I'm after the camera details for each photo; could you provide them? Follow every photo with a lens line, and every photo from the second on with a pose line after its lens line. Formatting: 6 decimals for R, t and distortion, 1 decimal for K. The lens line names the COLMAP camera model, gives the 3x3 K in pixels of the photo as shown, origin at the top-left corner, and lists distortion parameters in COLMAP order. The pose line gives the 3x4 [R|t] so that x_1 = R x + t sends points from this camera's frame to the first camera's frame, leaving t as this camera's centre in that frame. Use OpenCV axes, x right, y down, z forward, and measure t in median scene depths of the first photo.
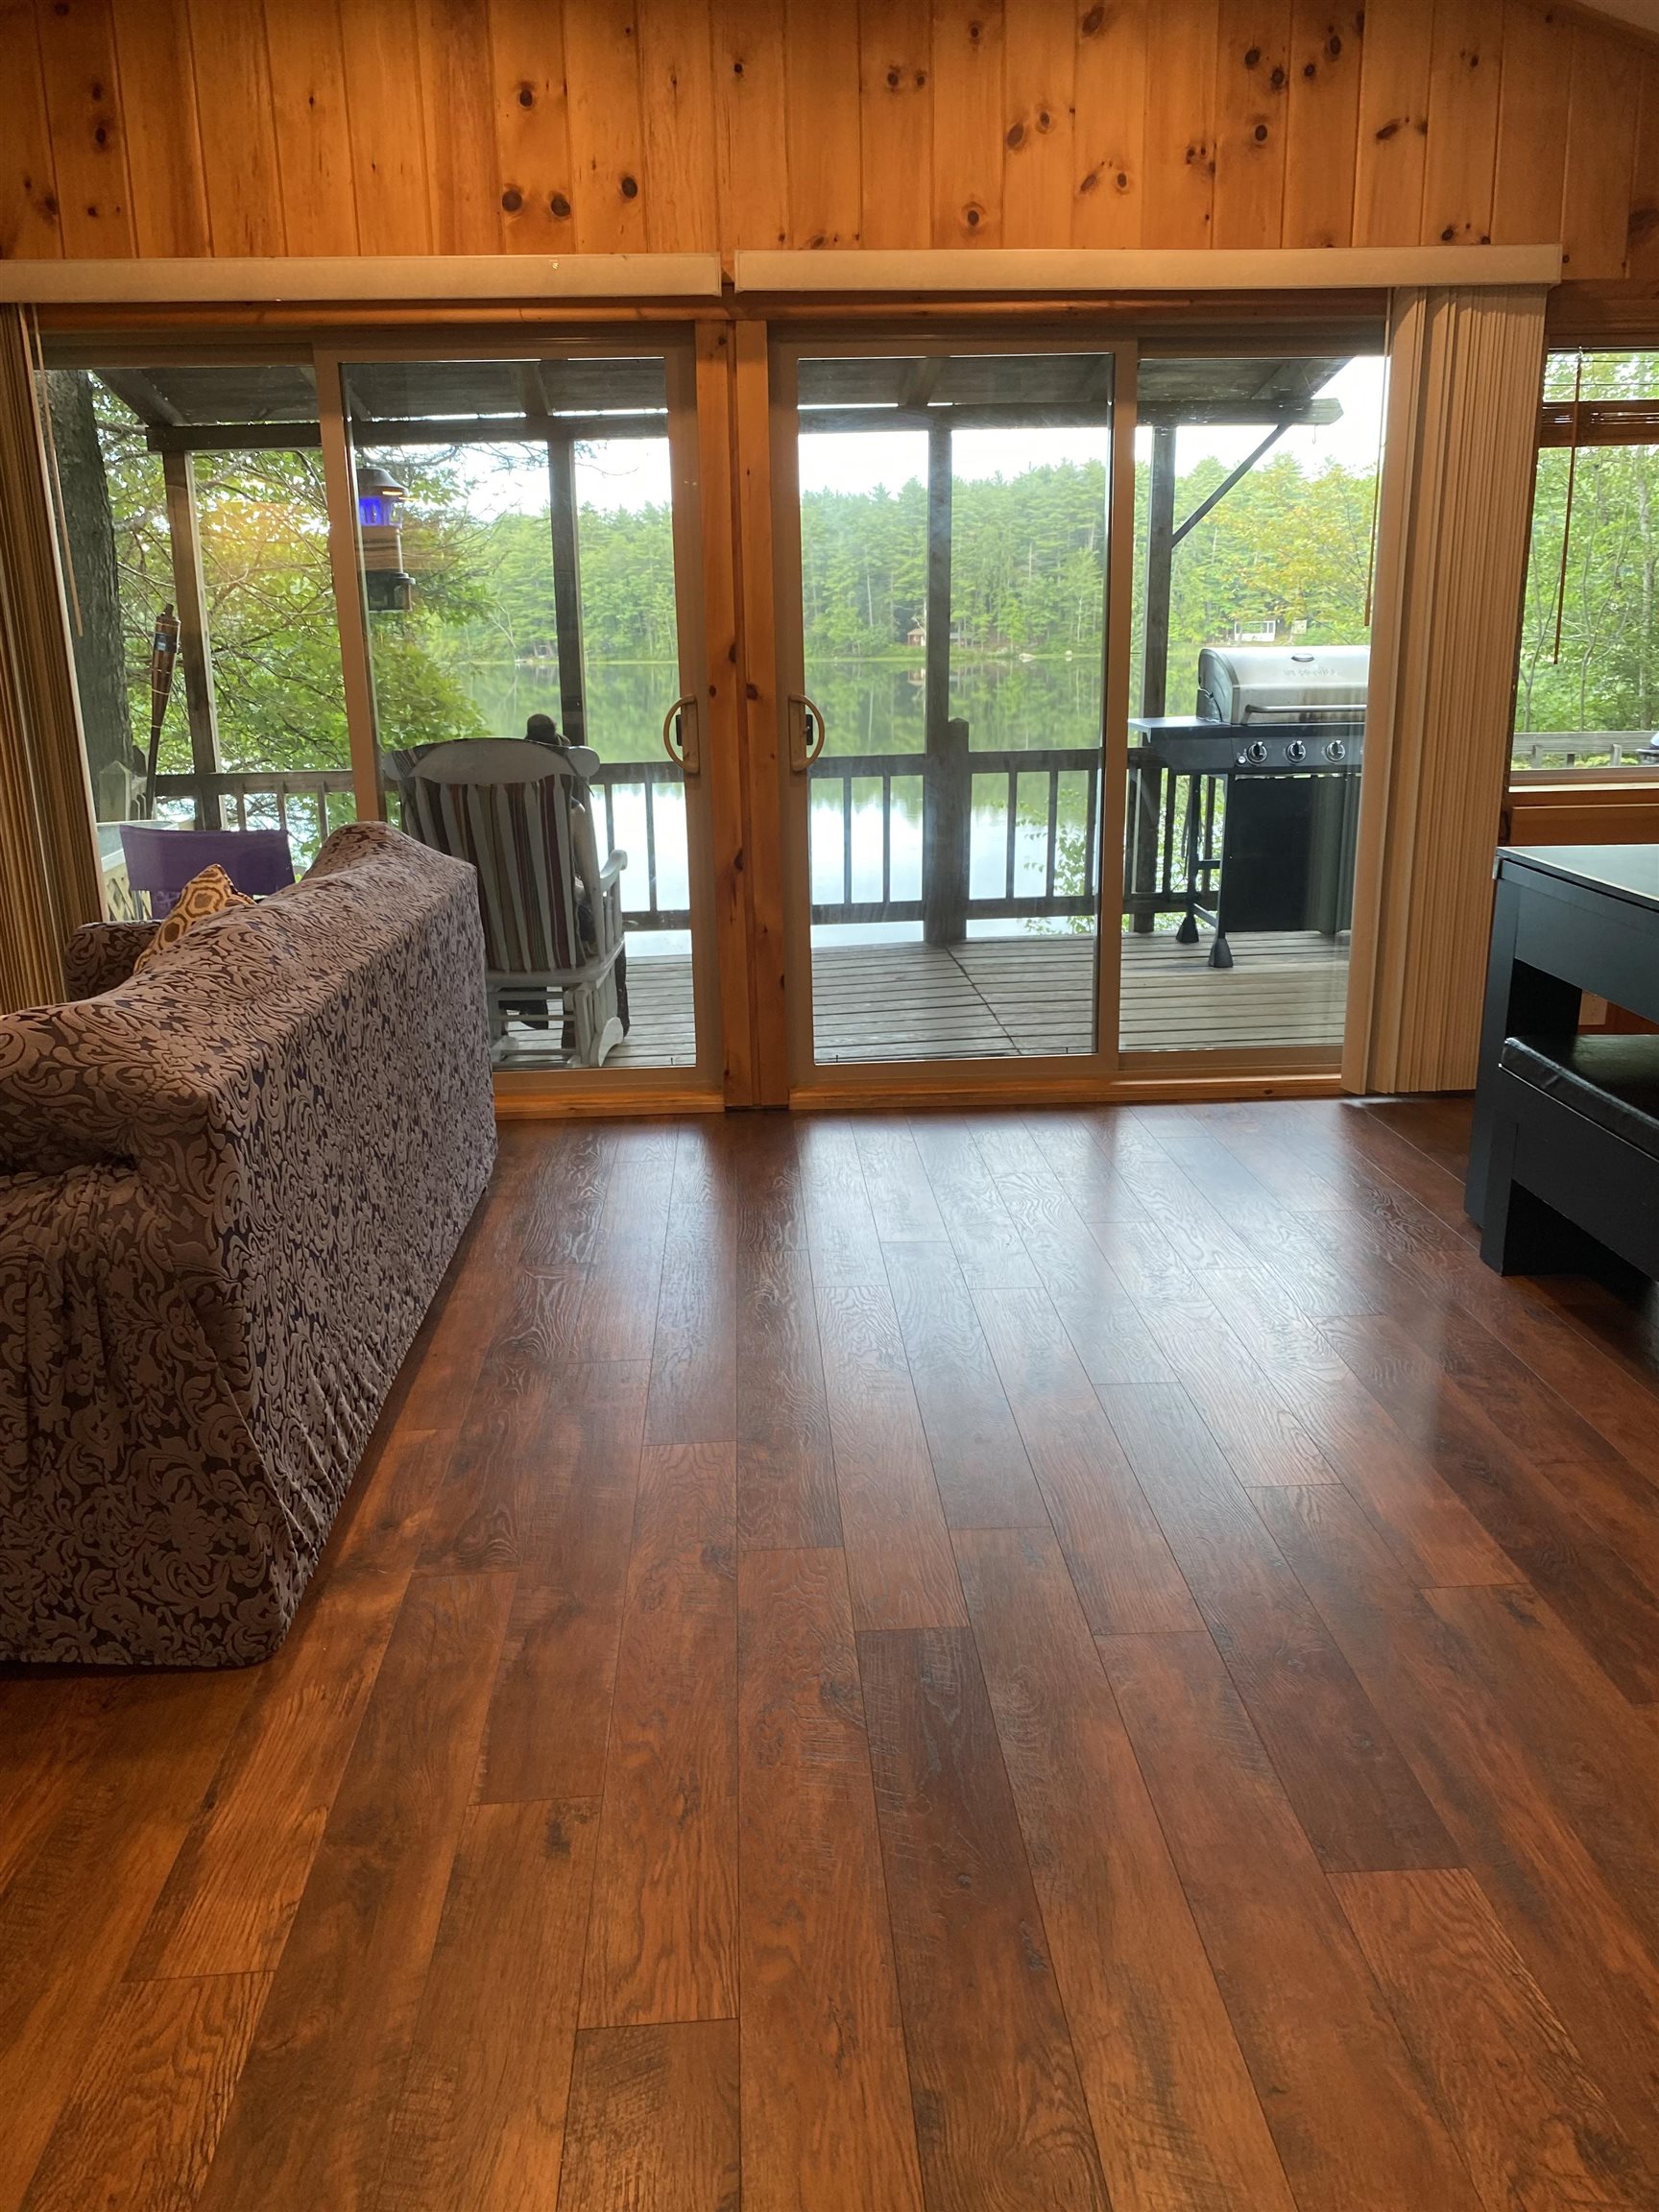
lens RADIAL K [[1680.1, 0, 829.5], [0, 1680.1, 1106.0], [0, 0, 1]] dist [-0.004838, -0.000981]
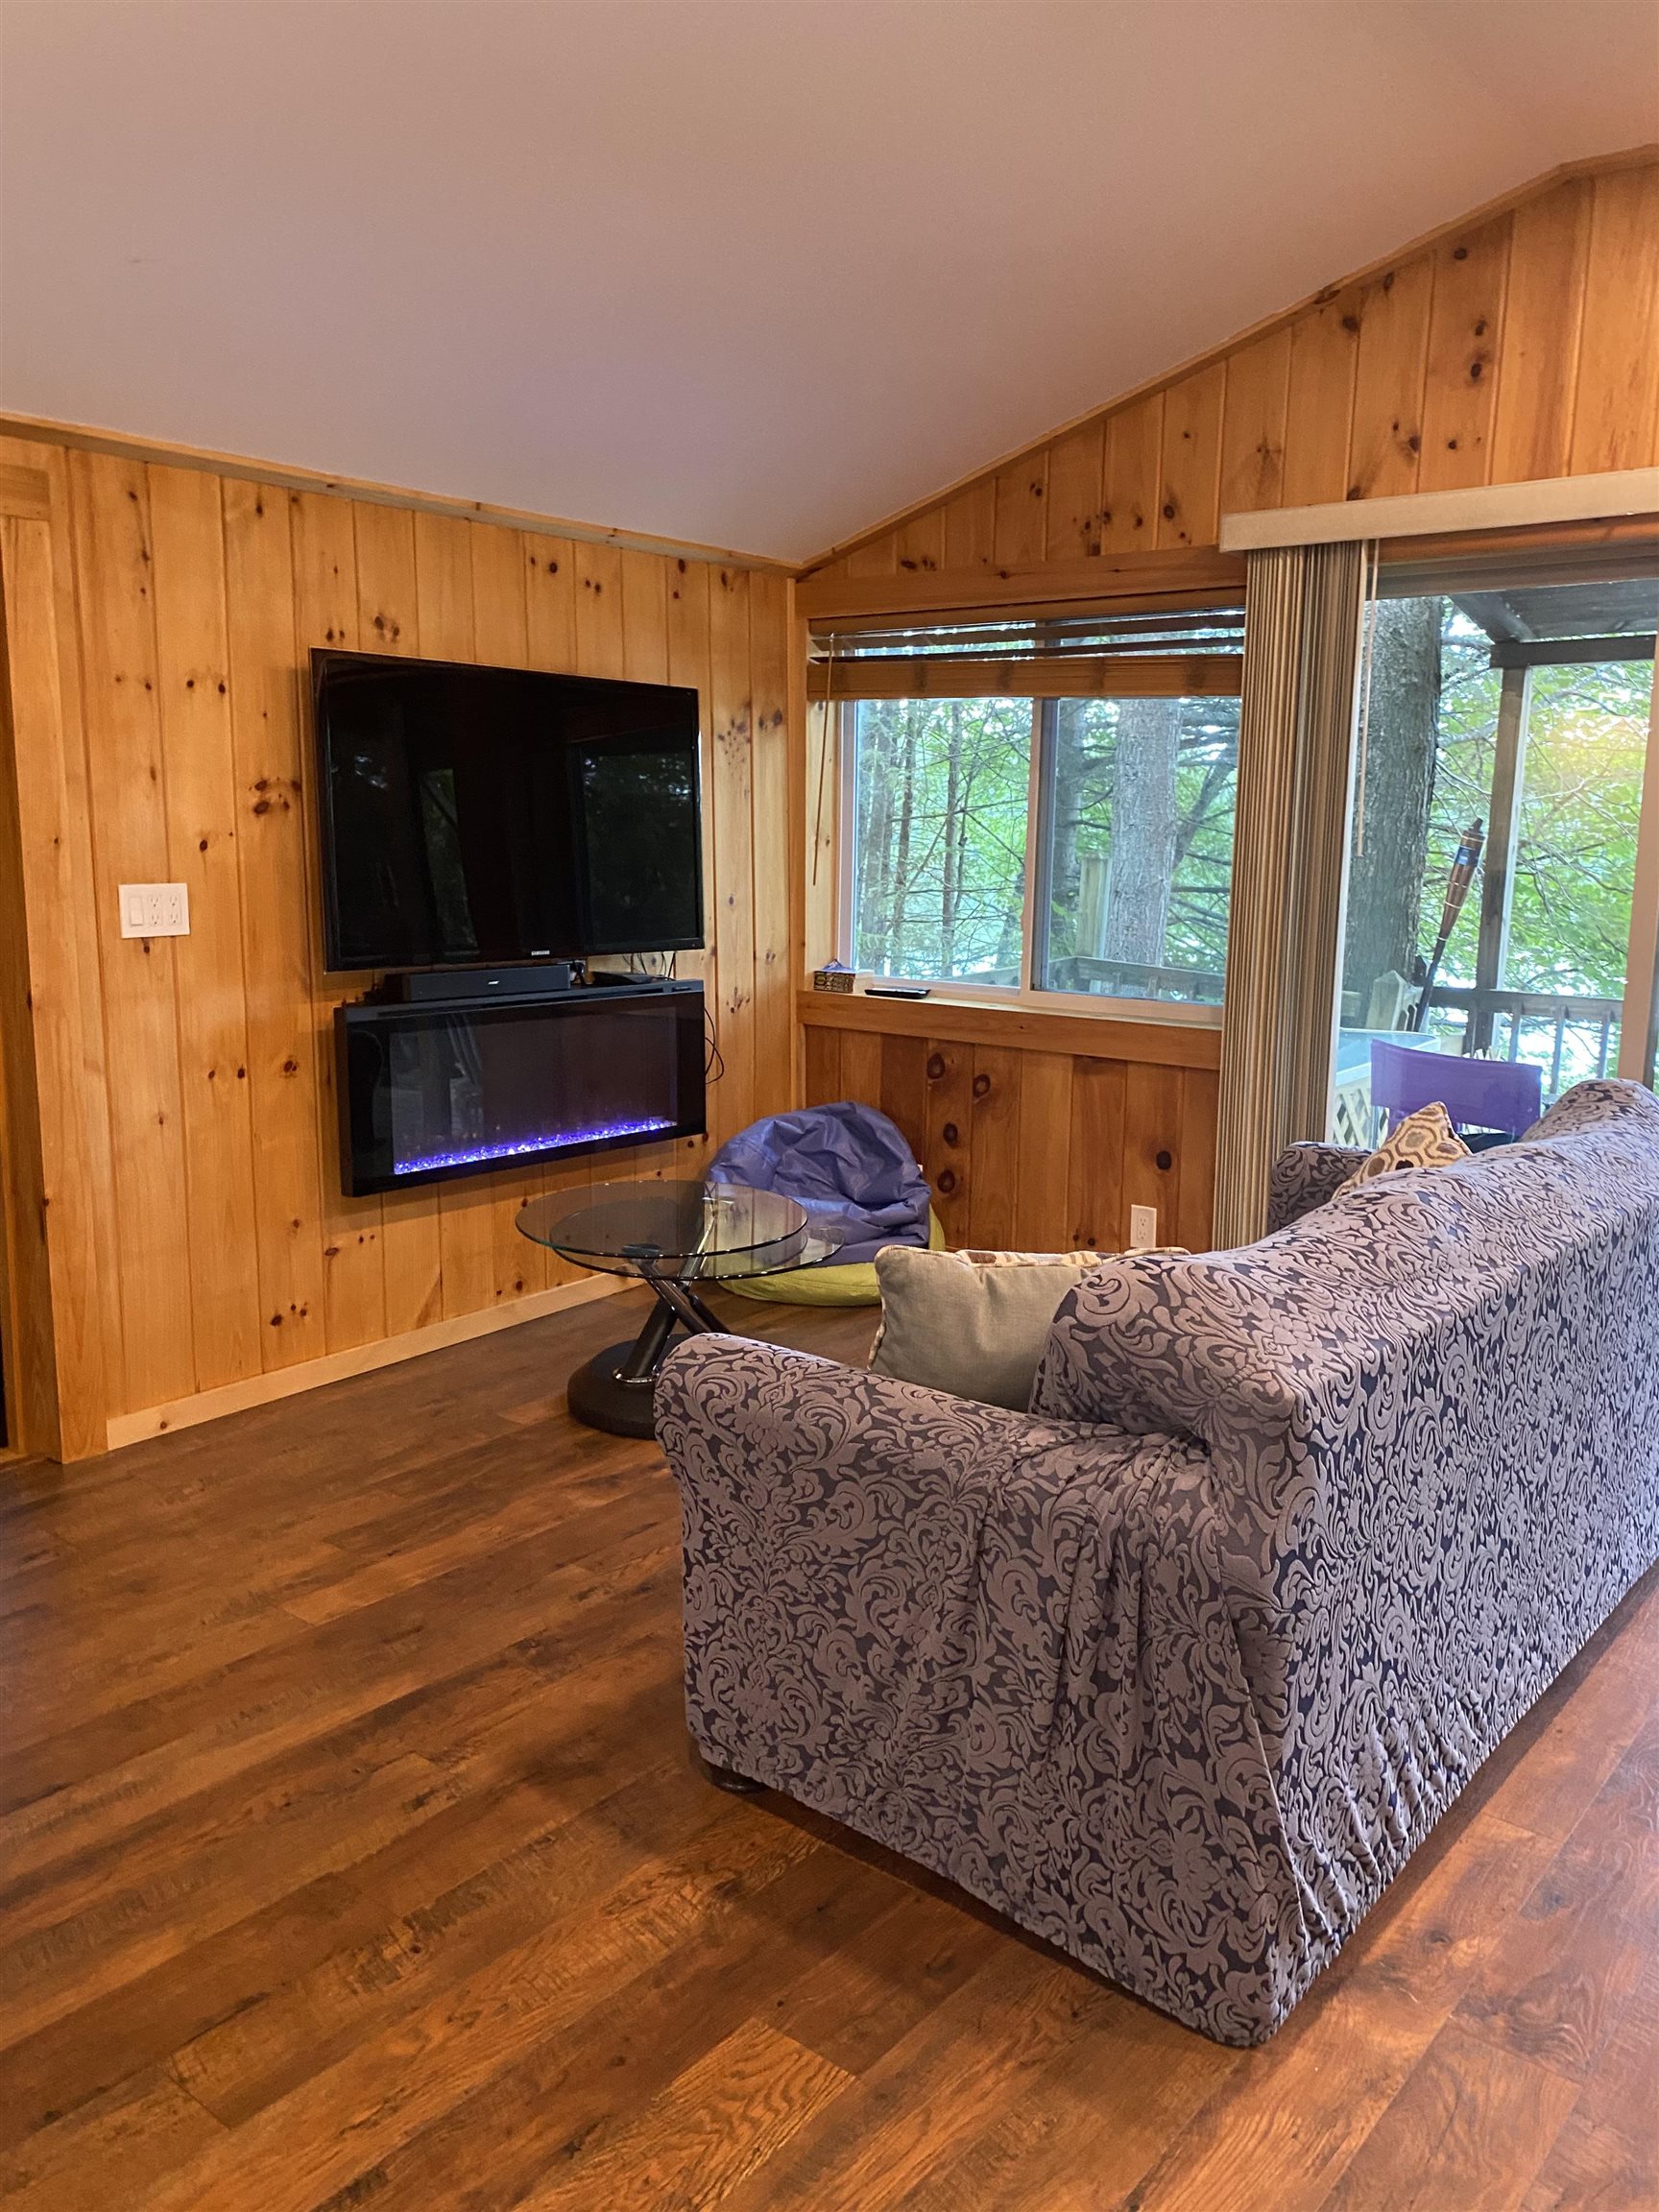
lens RADIAL K [[1706.7, 0, 818.6], [0, 1706.7, 1096.6], [0, 0, 1]] dist [0.003726, 0.007324]
pose [[0.738140, 0.132690, -0.661470, 0.015648], [-0.213138, 0.976117, -0.042034, -0.060495], [0.640095, 0.172012, 0.748792, 0.120097]]
